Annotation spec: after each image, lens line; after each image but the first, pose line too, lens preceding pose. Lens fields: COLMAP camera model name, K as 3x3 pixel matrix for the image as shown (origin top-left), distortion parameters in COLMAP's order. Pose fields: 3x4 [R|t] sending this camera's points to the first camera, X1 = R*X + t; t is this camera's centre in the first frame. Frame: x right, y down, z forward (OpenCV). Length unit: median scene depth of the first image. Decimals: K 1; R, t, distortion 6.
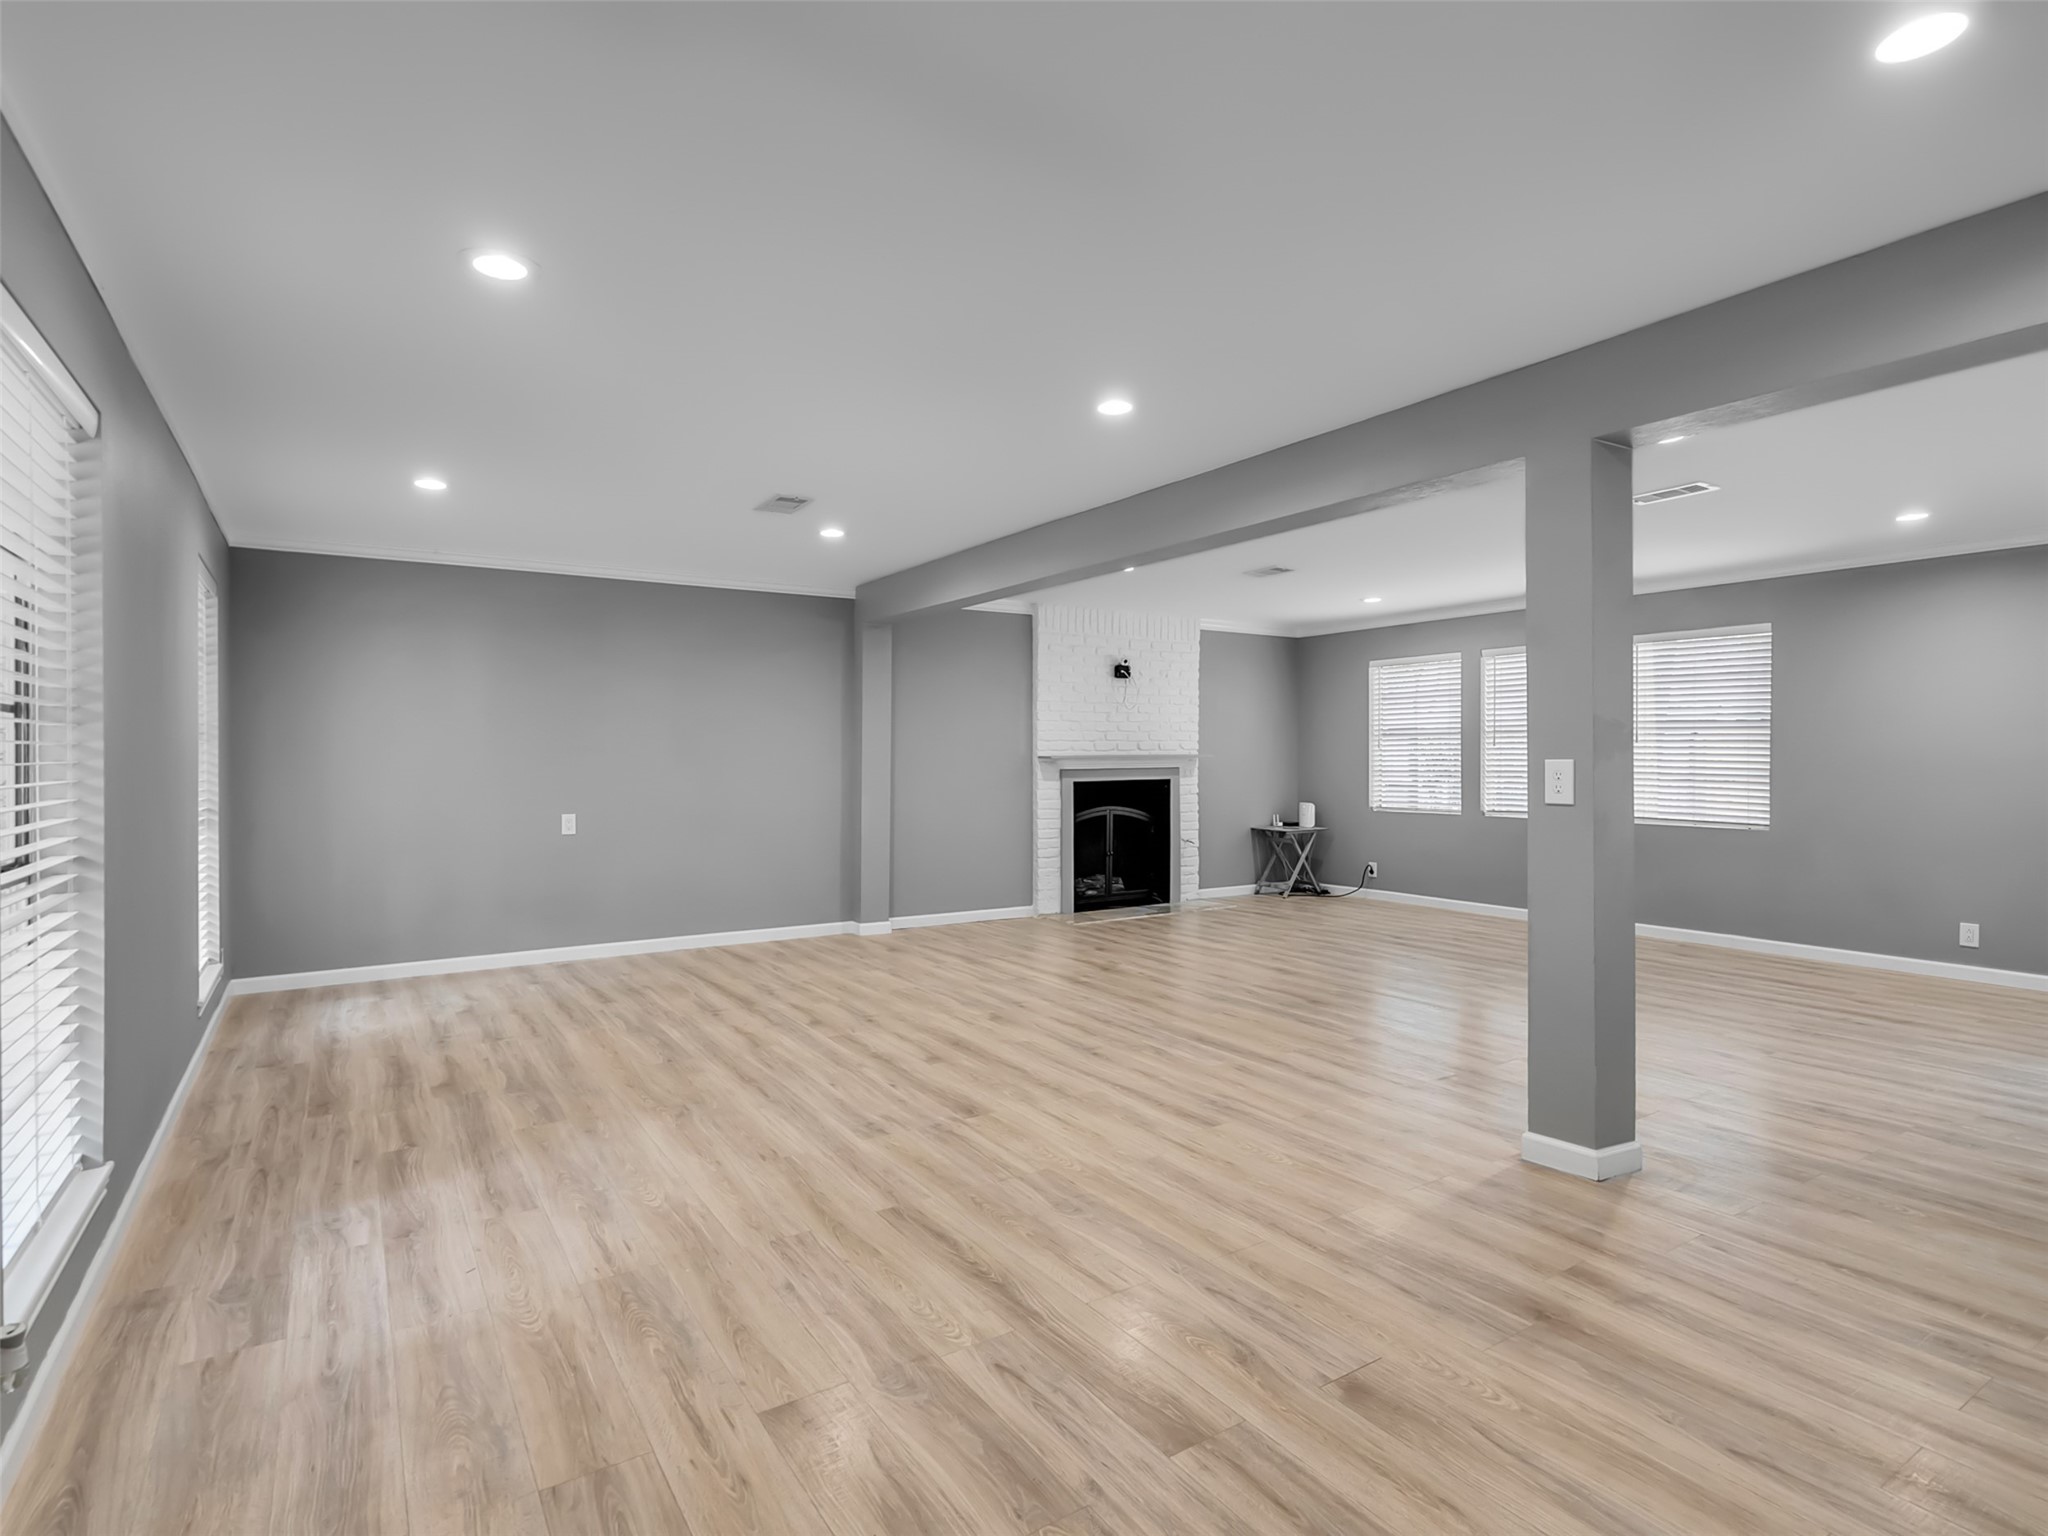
lens RADIAL K [[1048.0, 0, 1008.0], [0, 1048.0, 762.4], [0, 0, 1]] dist [-0.009352, 0.006031]
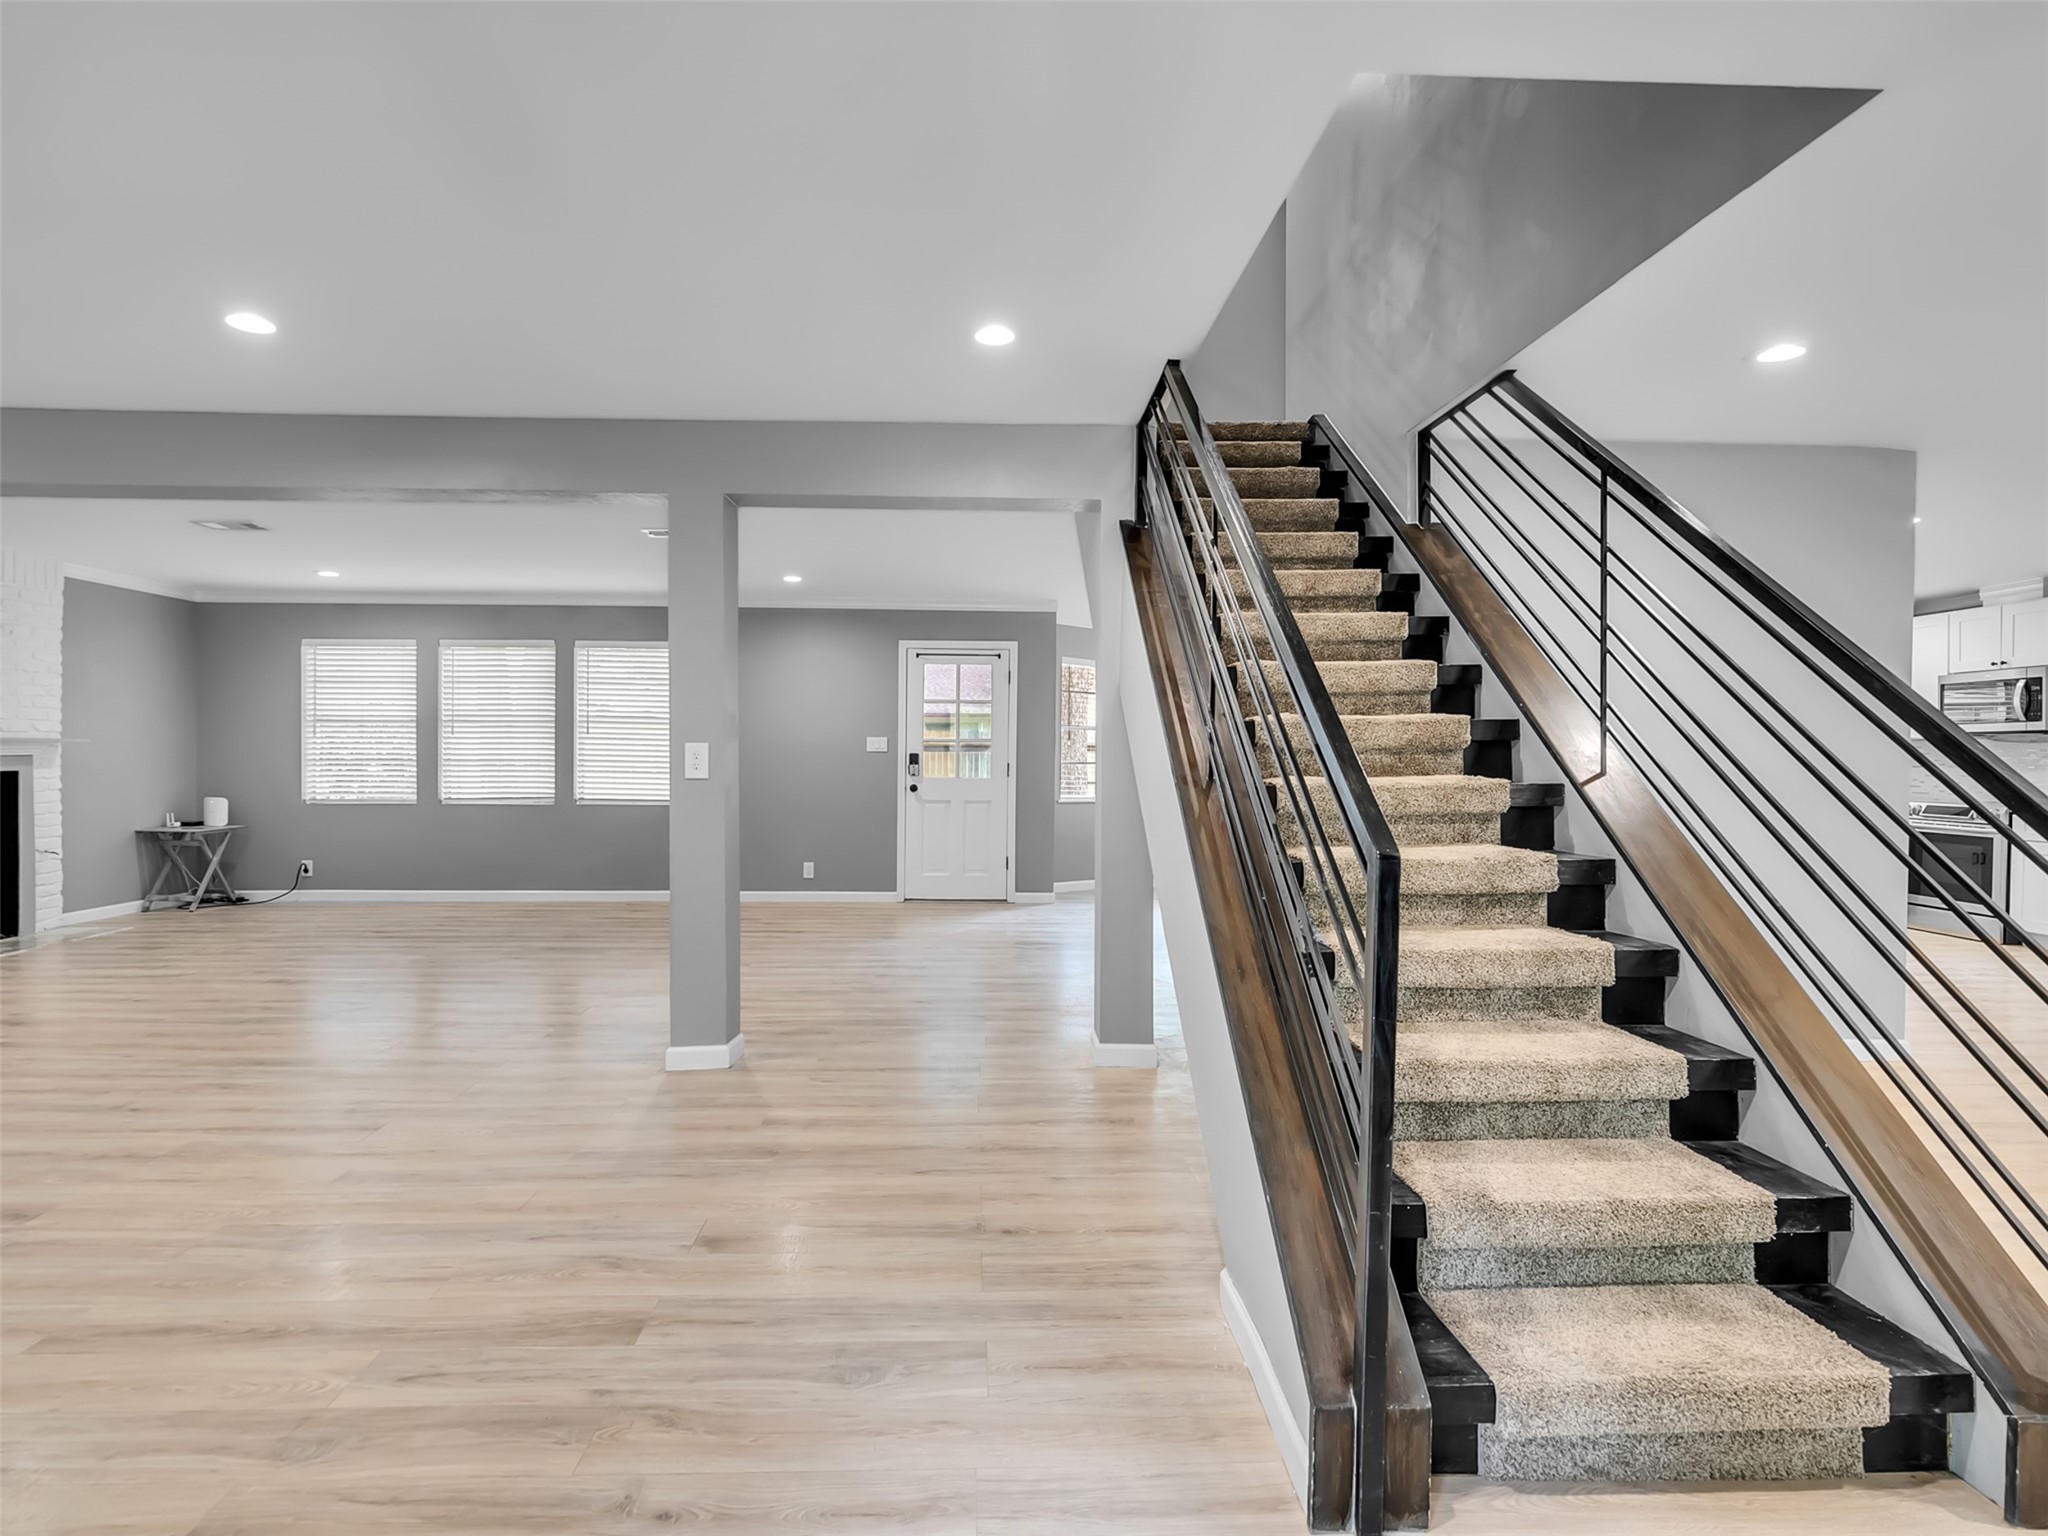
lens RADIAL K [[1048.0, 0, 1003.4], [0, 1048.0, 765.2], [0, 0, 1]] dist [-0.009352, 0.006031]
pose [[0.507545, -0.004487, 0.861614, -0.180693], [-0.002609, 0.999974, 0.006745, 0.007102], [-0.861622, -0.005671, 0.507520, 0.022742]]
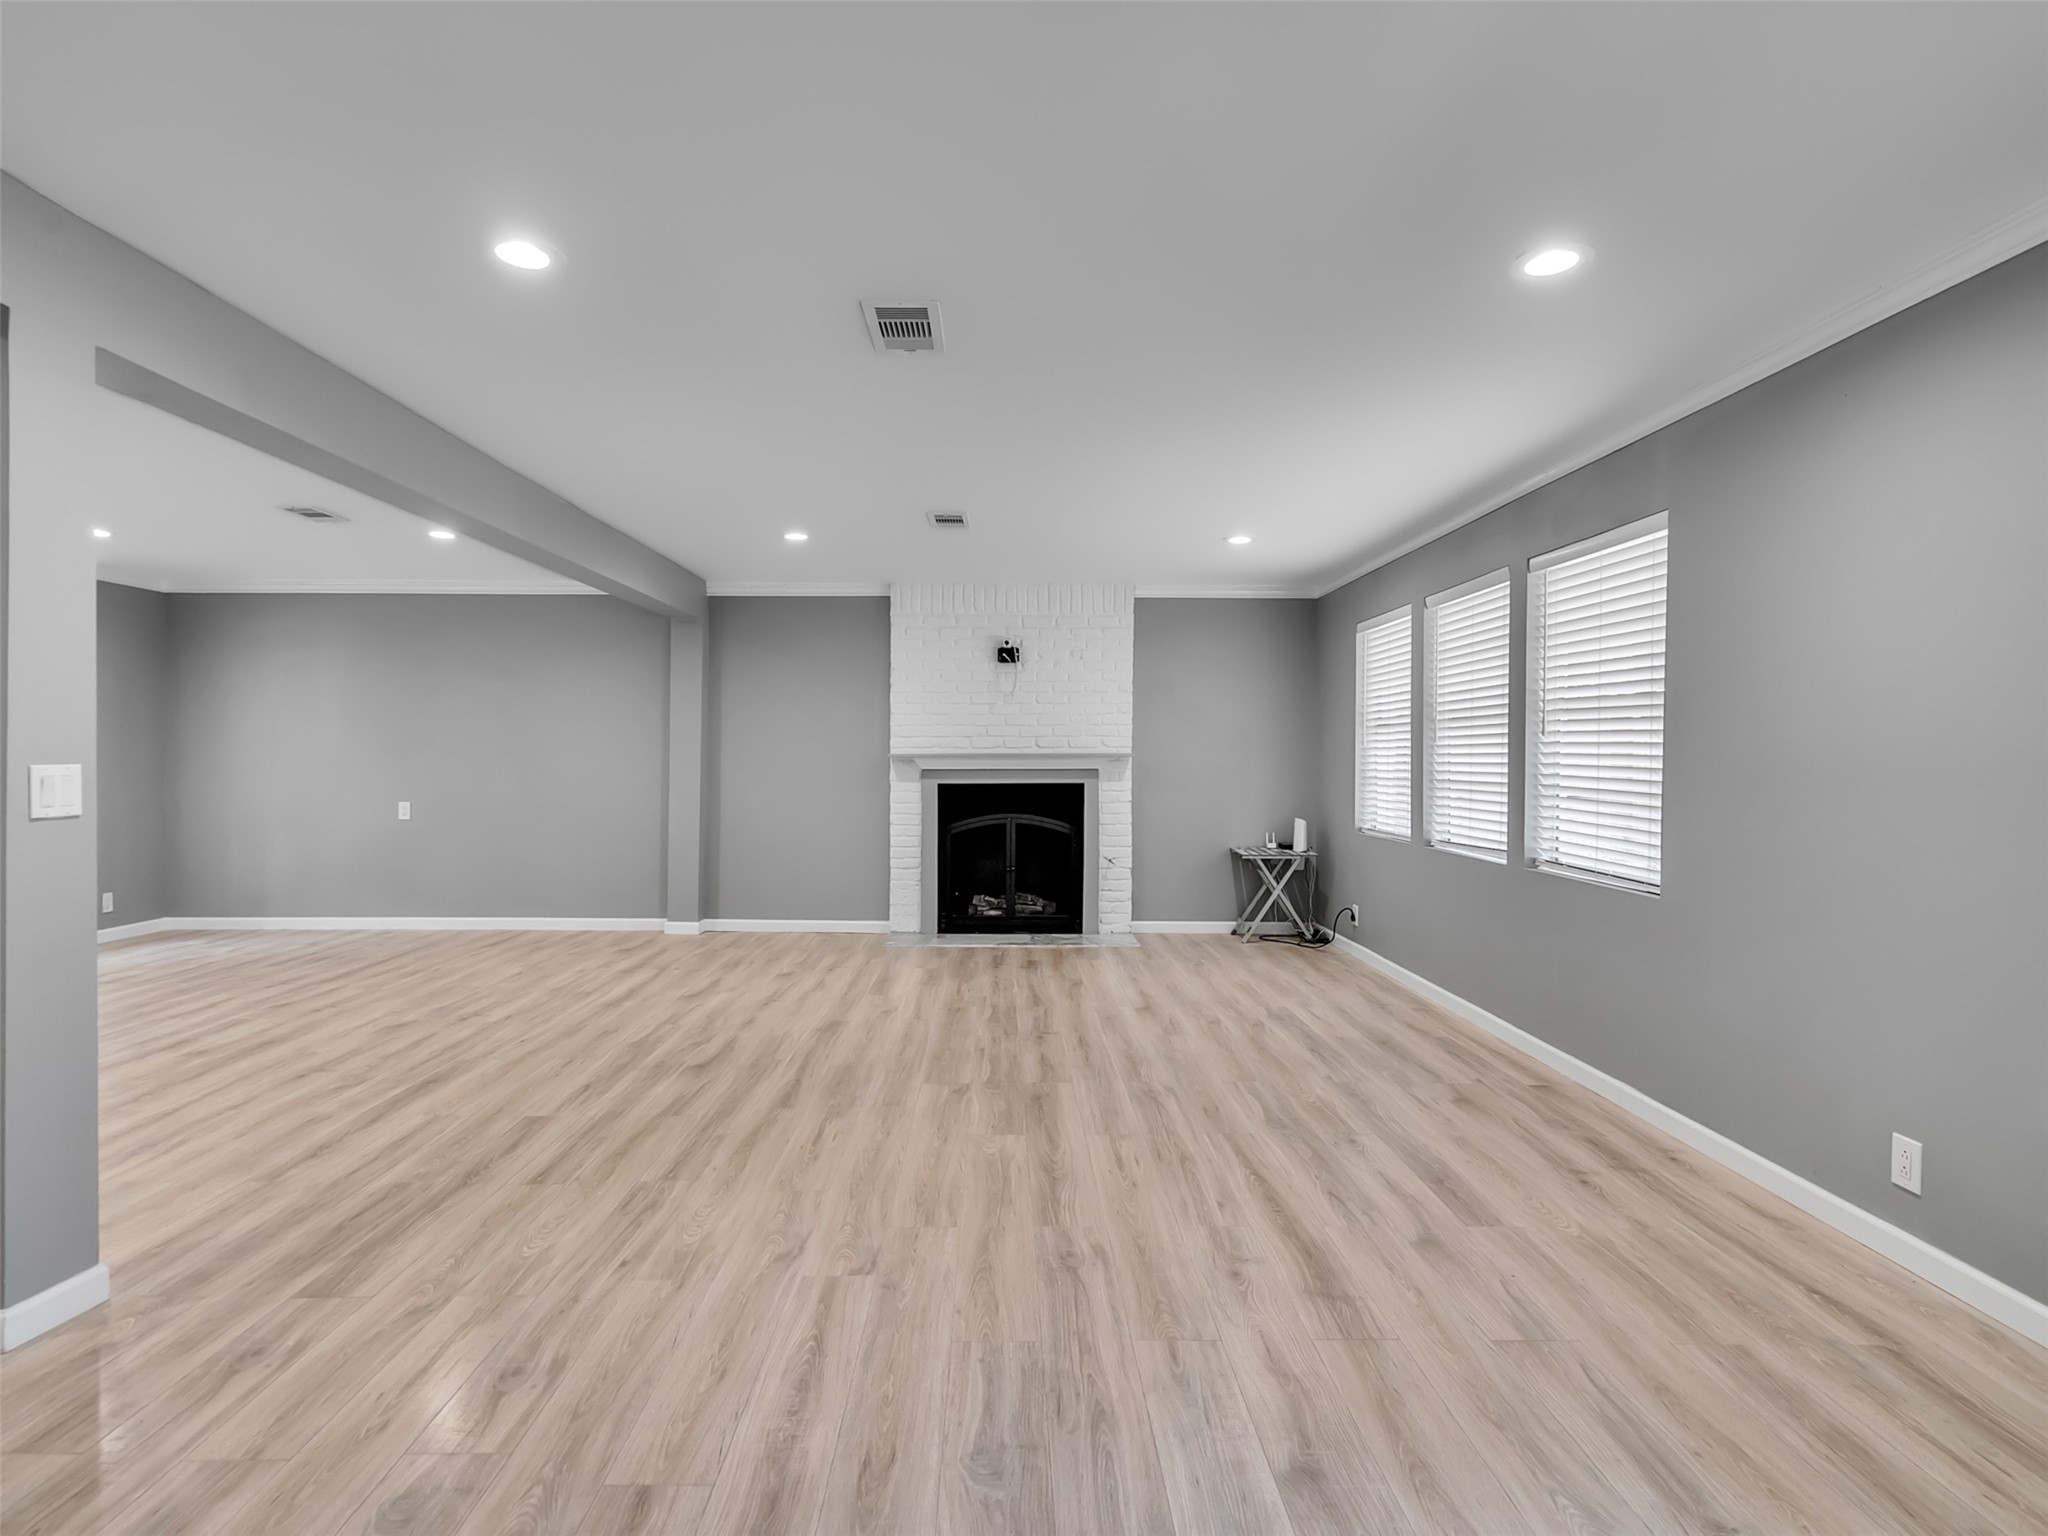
lens RADIAL K [[1048.0, 0, 1023.5], [0, 1048.0, 798.7], [0, 0, 1]] dist [-0.009352, 0.006031]
pose [[0.852584, 0.028692, -0.521802, 0.752412], [-0.009091, 0.999155, 0.040085, -0.006106], [0.522512, -0.029432, 0.852124, 0.382873]]
